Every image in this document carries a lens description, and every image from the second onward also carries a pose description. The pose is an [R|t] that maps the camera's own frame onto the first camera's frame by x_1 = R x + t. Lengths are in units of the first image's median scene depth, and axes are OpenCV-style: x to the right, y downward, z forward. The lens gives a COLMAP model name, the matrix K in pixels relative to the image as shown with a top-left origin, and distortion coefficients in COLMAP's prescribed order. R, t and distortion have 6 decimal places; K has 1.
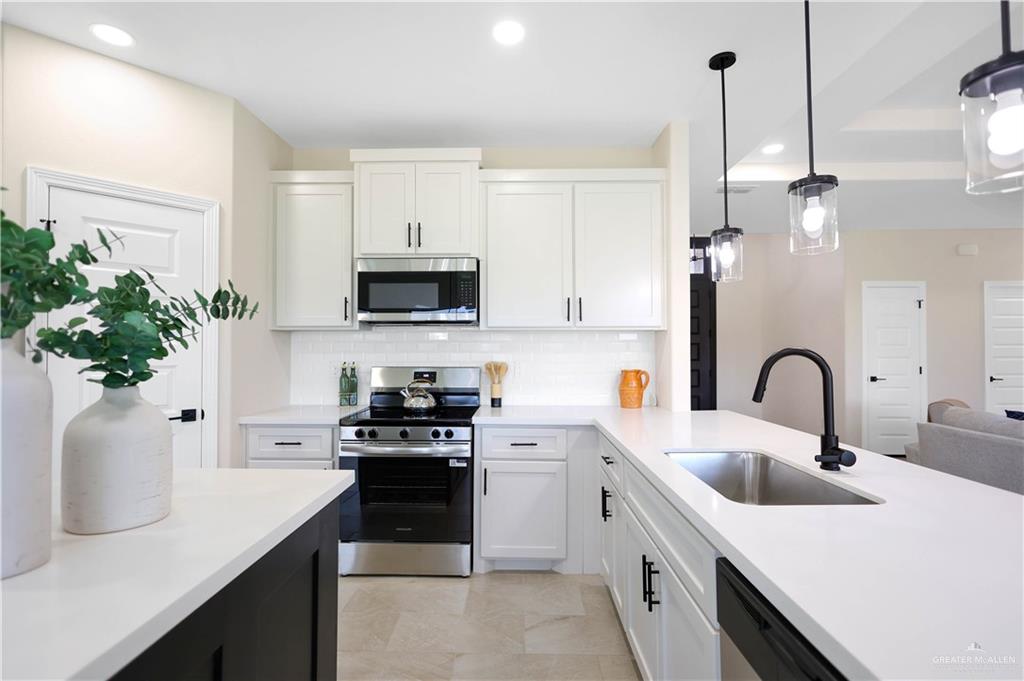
lens RADIAL K [[481.6, 0, 507.1], [0, 481.6, 338.1], [0, 0, 1]] dist [-0.004218, 0.000798]
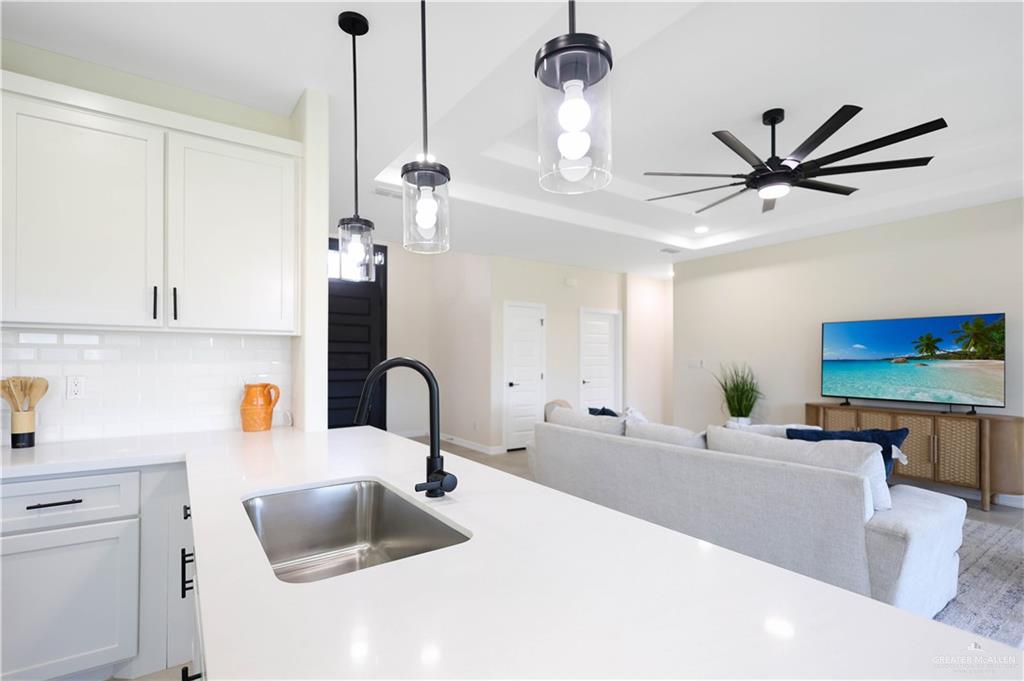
lens RADIAL K [[481.6, 0, 507.1], [0, 481.6, 338.1], [0, 0, 1]] dist [-0.004218, 0.000798]
pose [[0.811092, 0.028206, 0.584238, 0.139421], [-0.017301, 0.999556, -0.024238, 0.001854], [-0.584662, 0.009551, 0.811221, 0.111066]]
